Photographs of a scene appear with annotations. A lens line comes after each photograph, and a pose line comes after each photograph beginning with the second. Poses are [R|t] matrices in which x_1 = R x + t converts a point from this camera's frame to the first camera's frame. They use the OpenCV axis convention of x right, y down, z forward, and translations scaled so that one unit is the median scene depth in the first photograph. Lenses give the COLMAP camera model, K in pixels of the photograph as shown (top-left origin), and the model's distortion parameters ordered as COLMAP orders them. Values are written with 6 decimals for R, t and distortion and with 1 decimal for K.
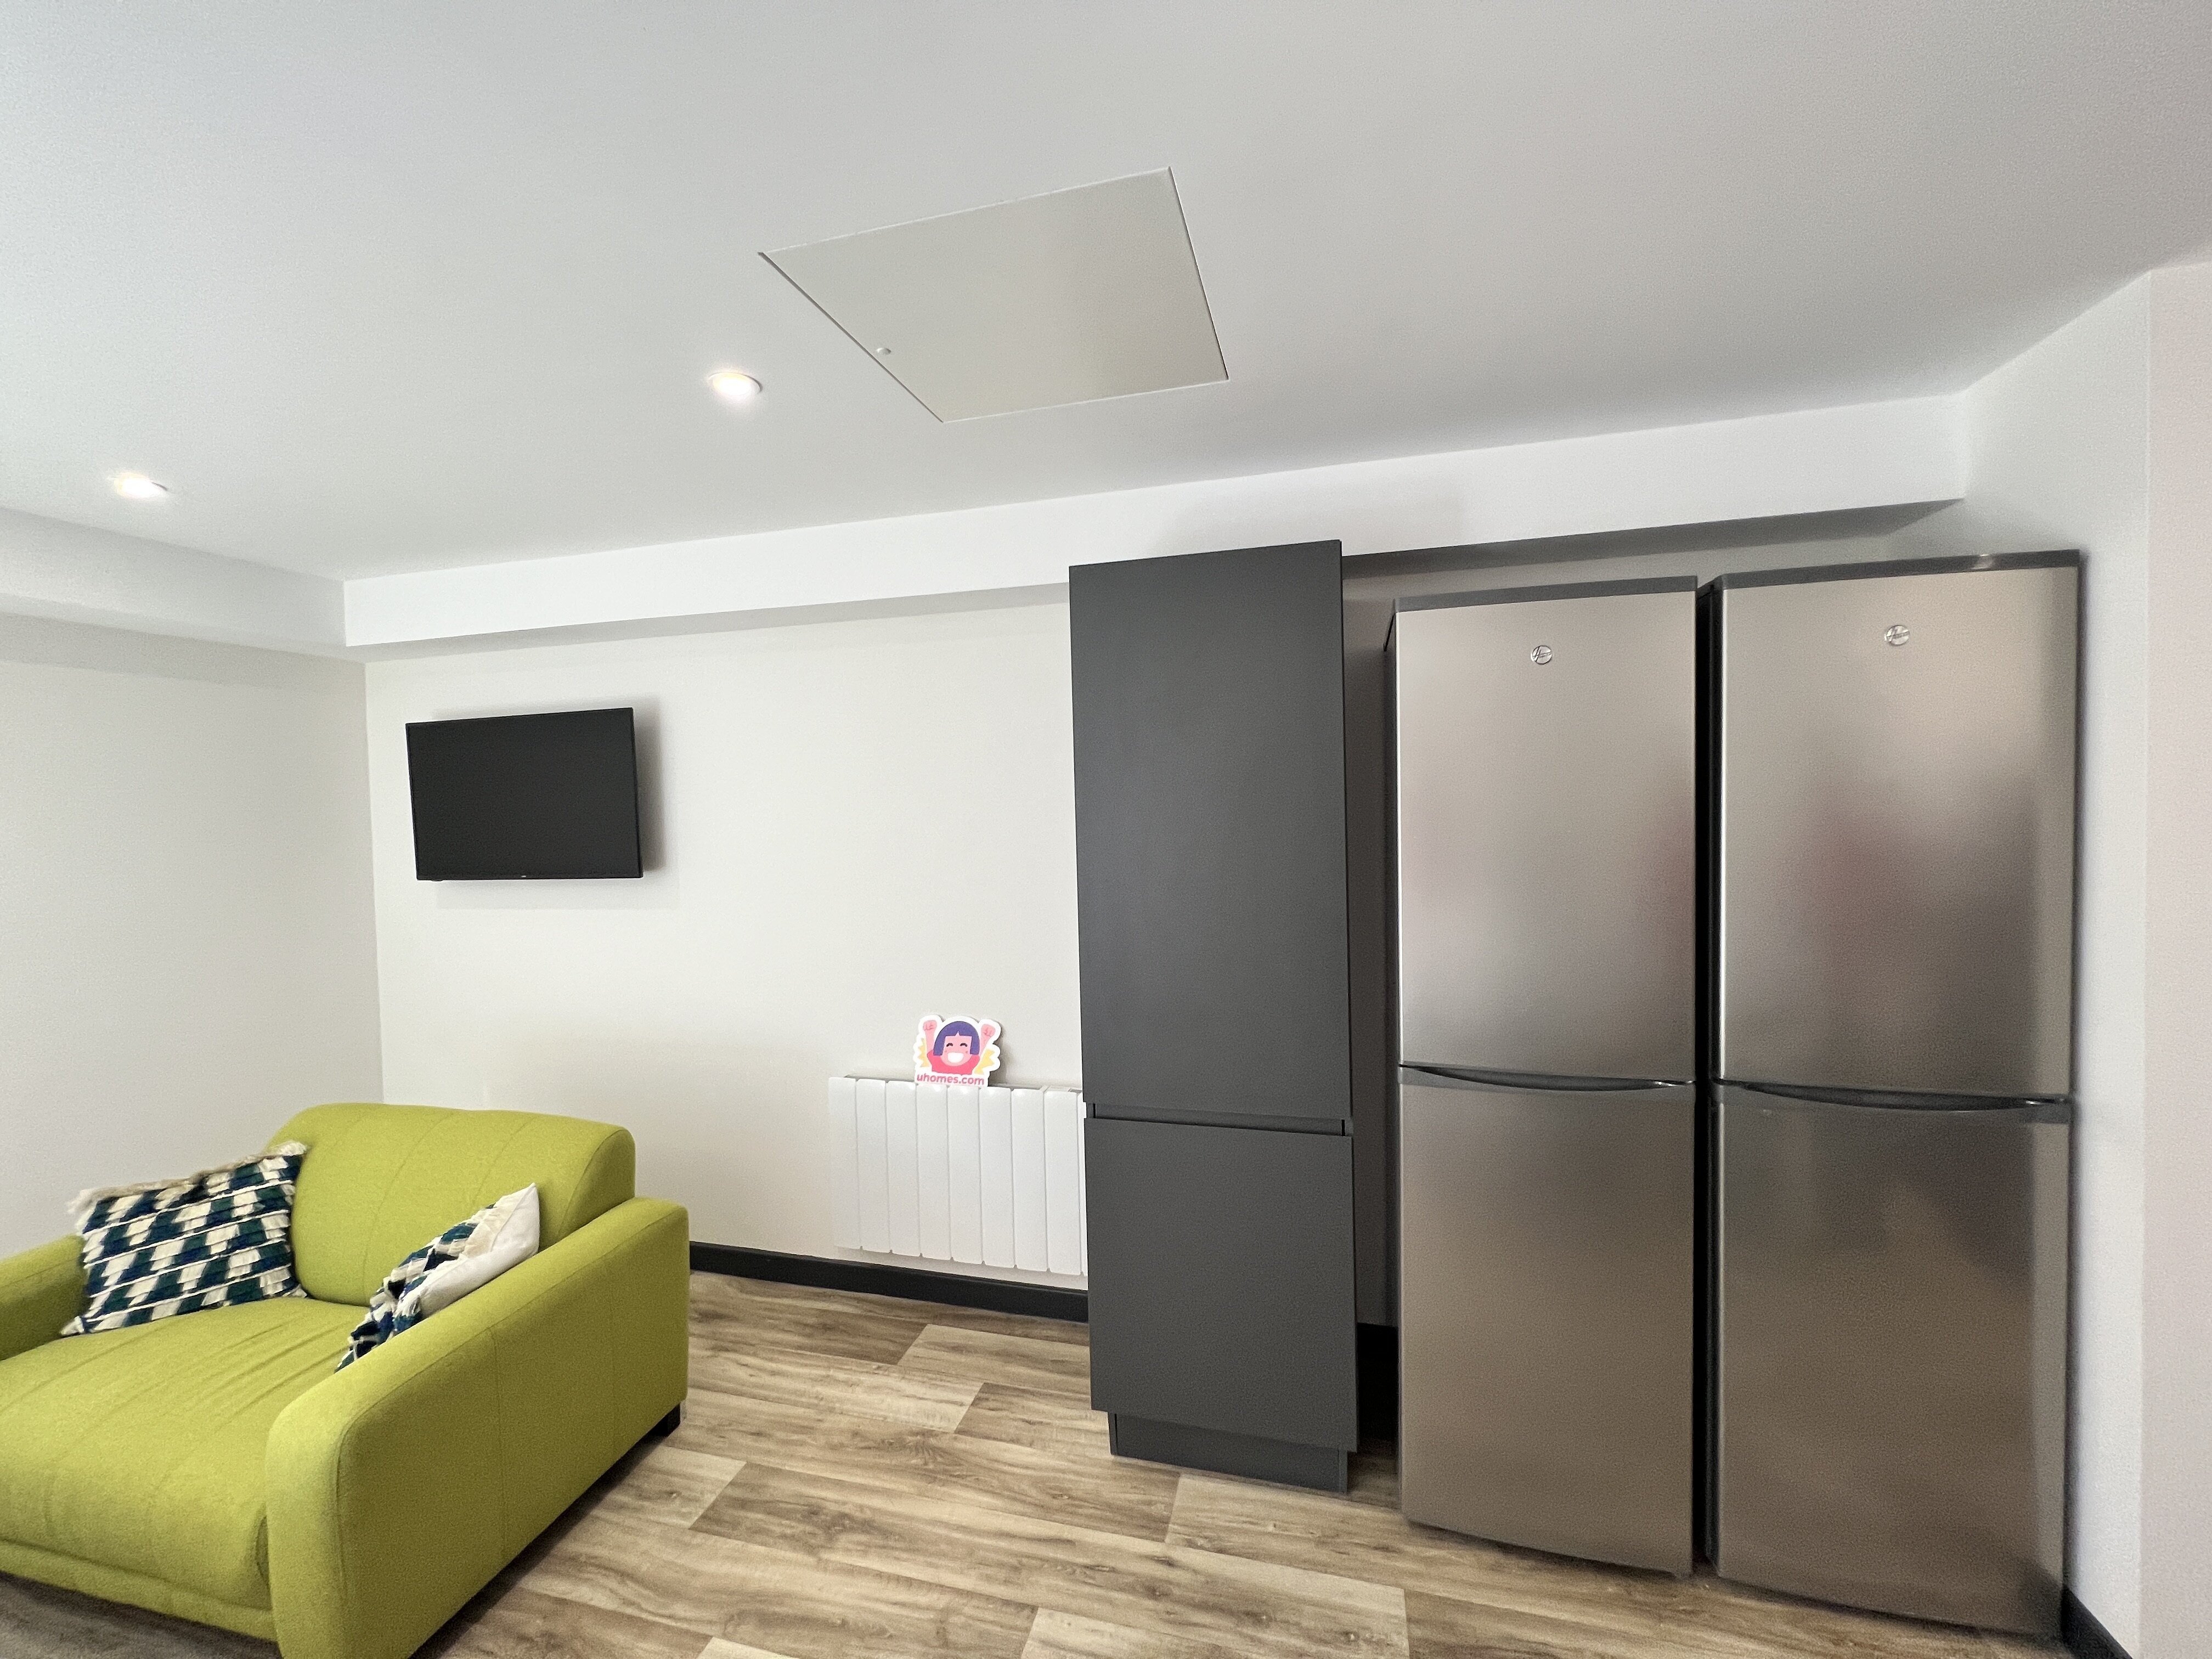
lens RADIAL K [[882.0, 0, 1106.1], [0, 882.0, 823.5], [0, 0, 1]] dist [-0.002767, 0.000581]
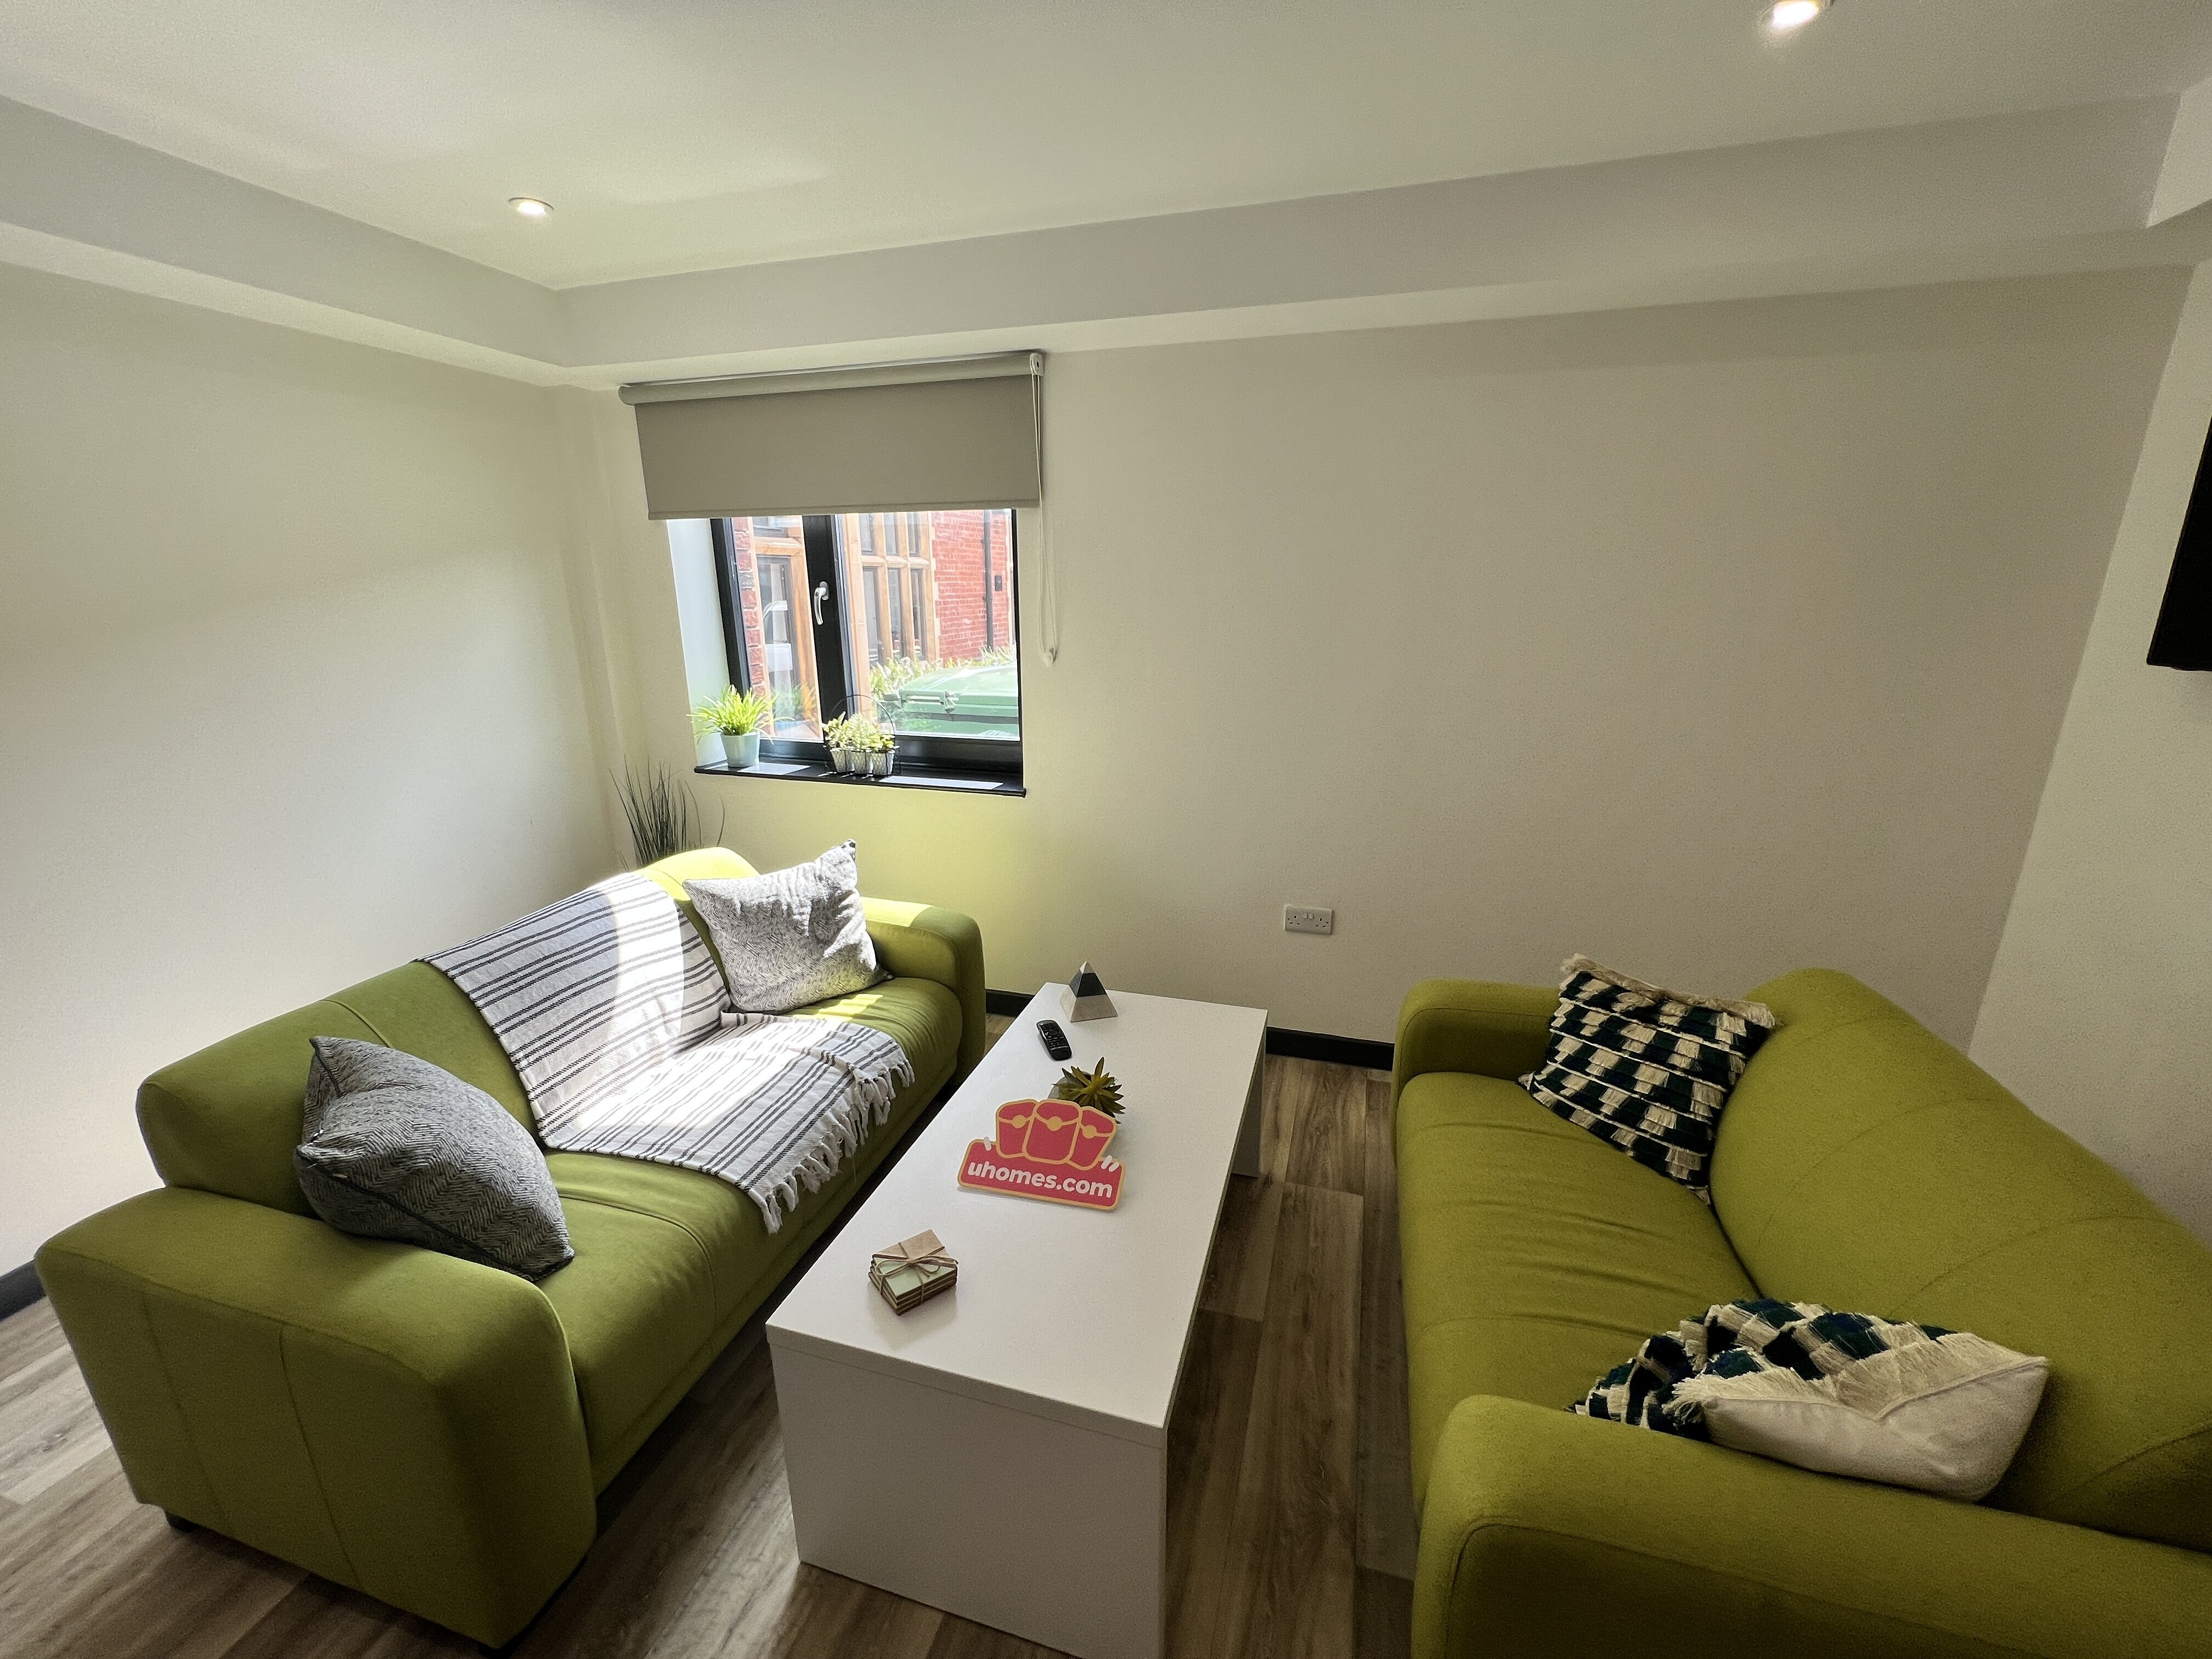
lens RADIAL K [[882.2, 0, 1106.0], [0, 882.2, 829.5], [0, 0, 1]] dist [-0.002858, 0.000221]
pose [[-0.032202, 0.294405, -0.955138, -0.268179], [-0.019304, 0.955272, 0.295097, 0.017096], [0.999295, 0.027941, -0.025079, 0.497147]]
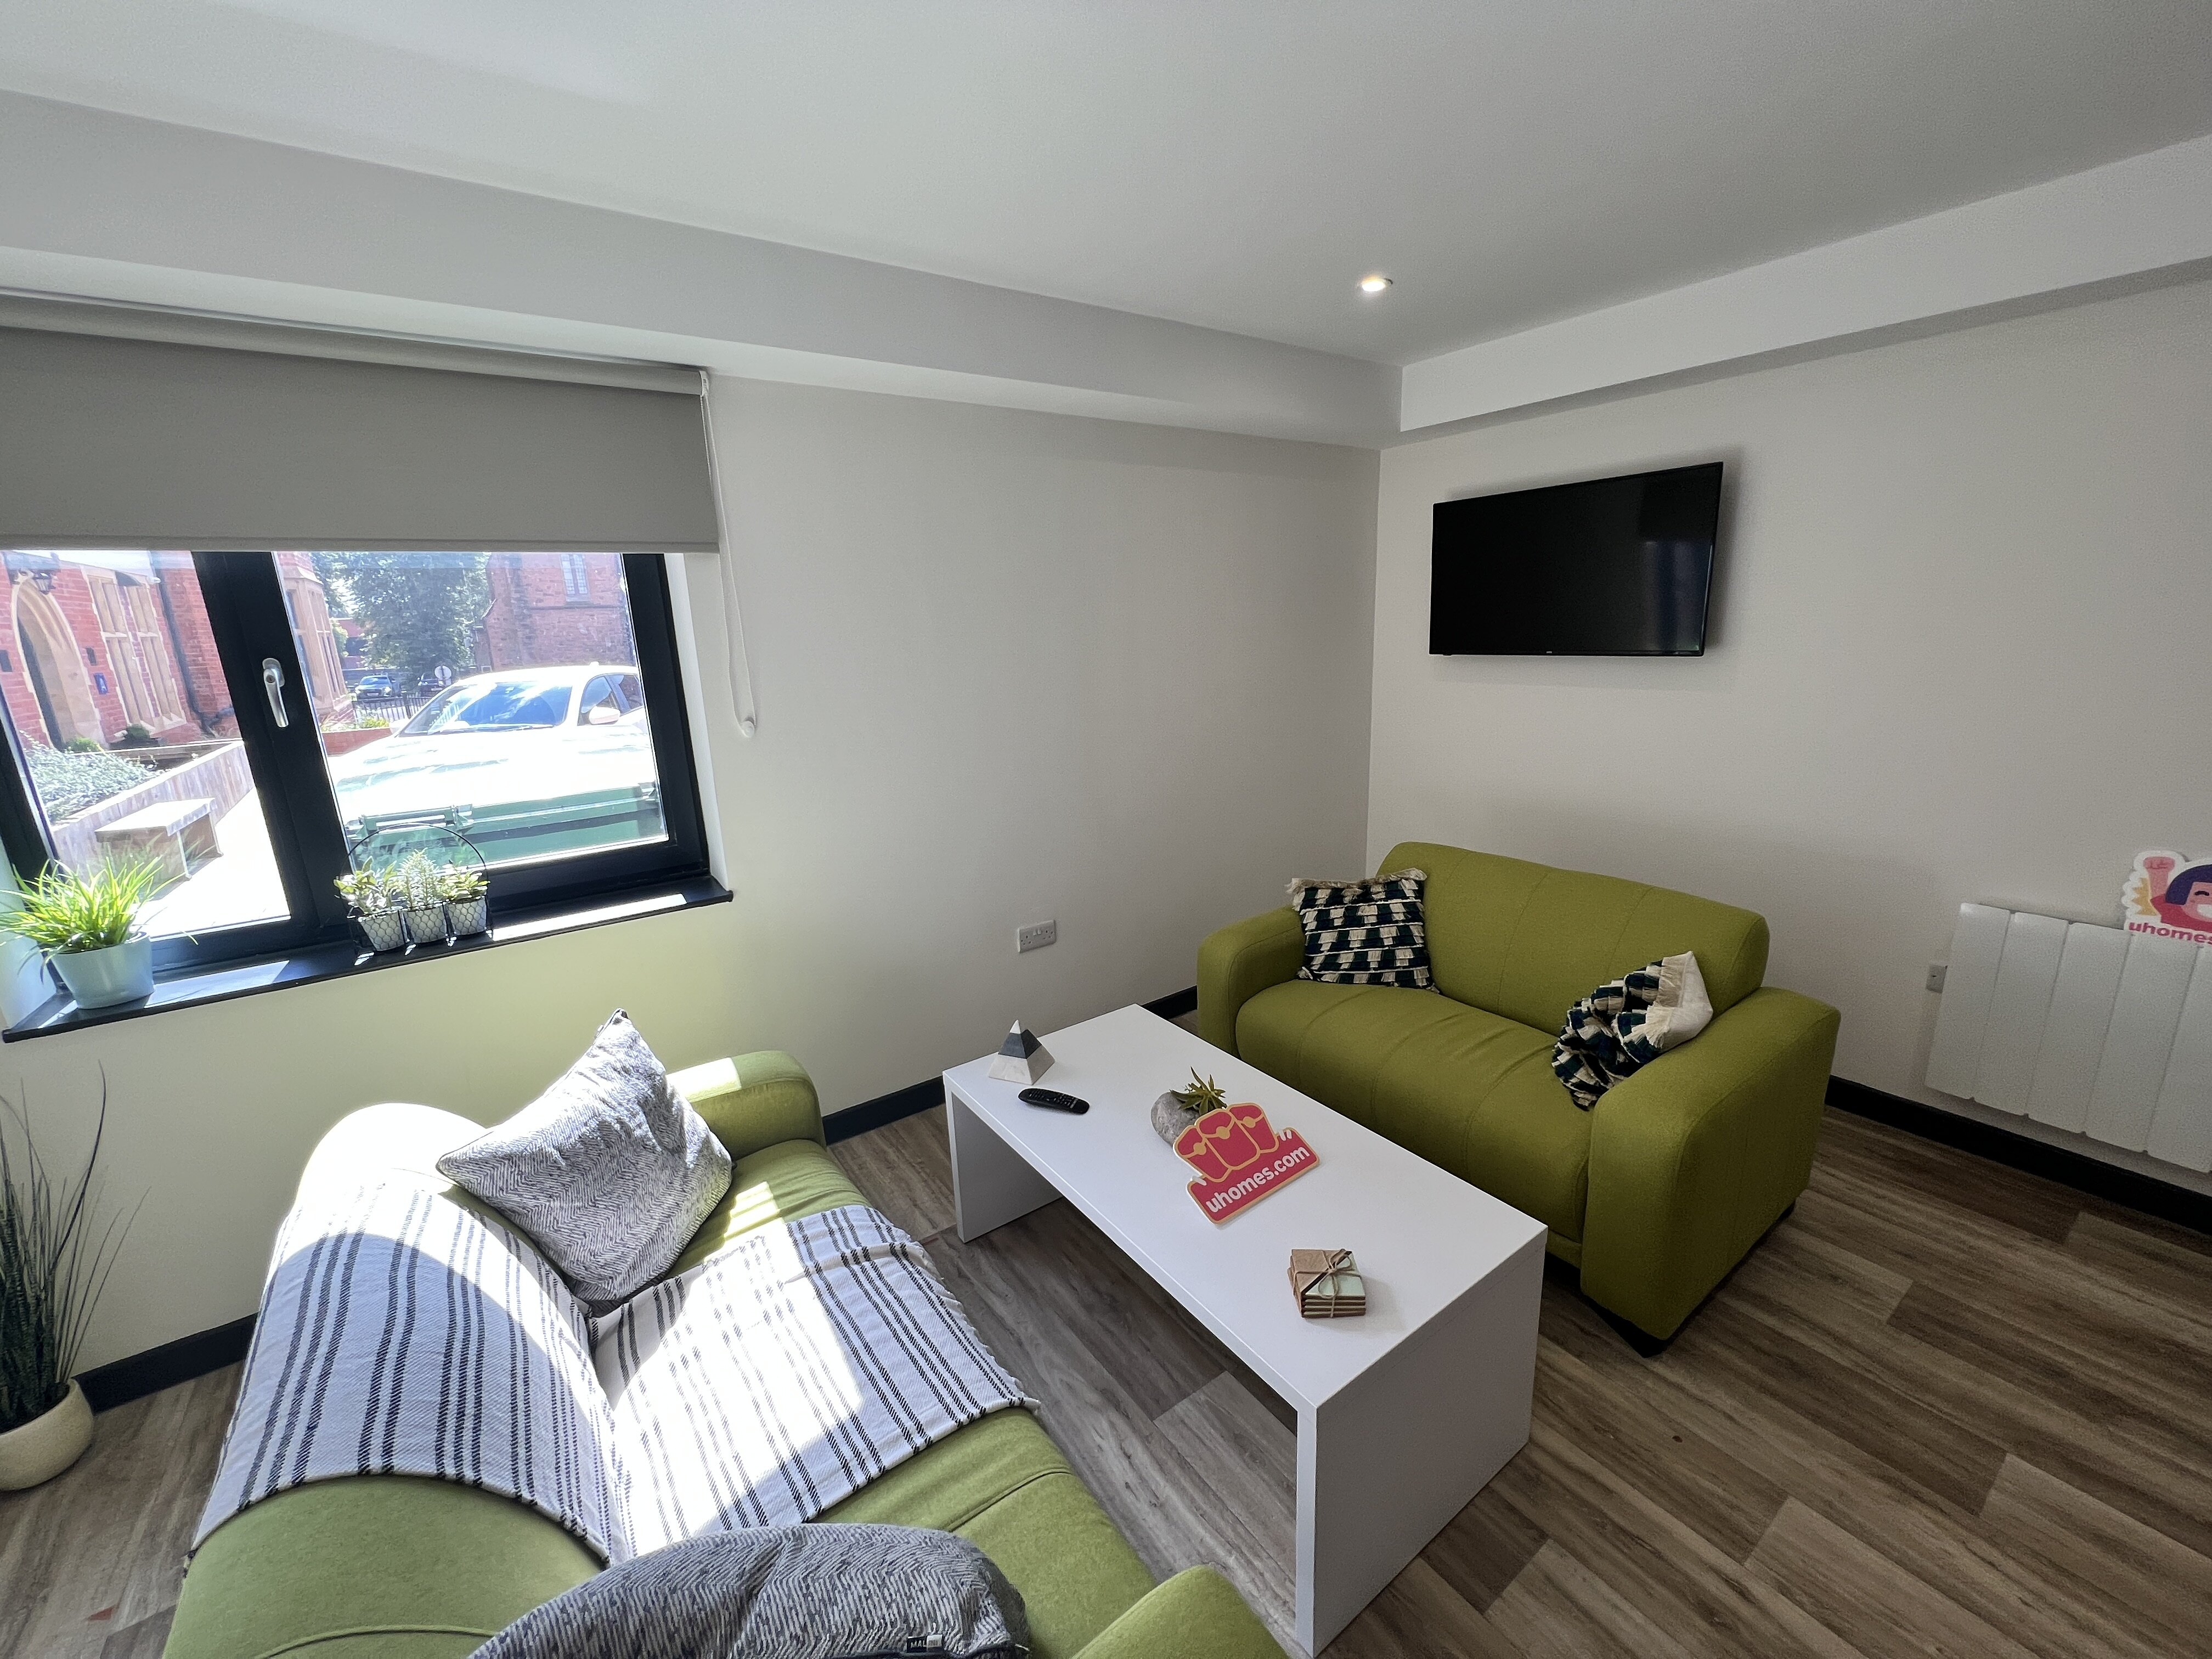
lens RADIAL K [[882.2, 0, 1106.0], [0, 882.2, 829.5], [0, 0, 1]] dist [-0.002858, 0.000221]
pose [[0.767424, 0.147715, -0.623891, -0.537813], [0.002515, 0.972396, 0.233322, 0.028418], [0.641134, -0.180626, 0.745869, -0.171411]]
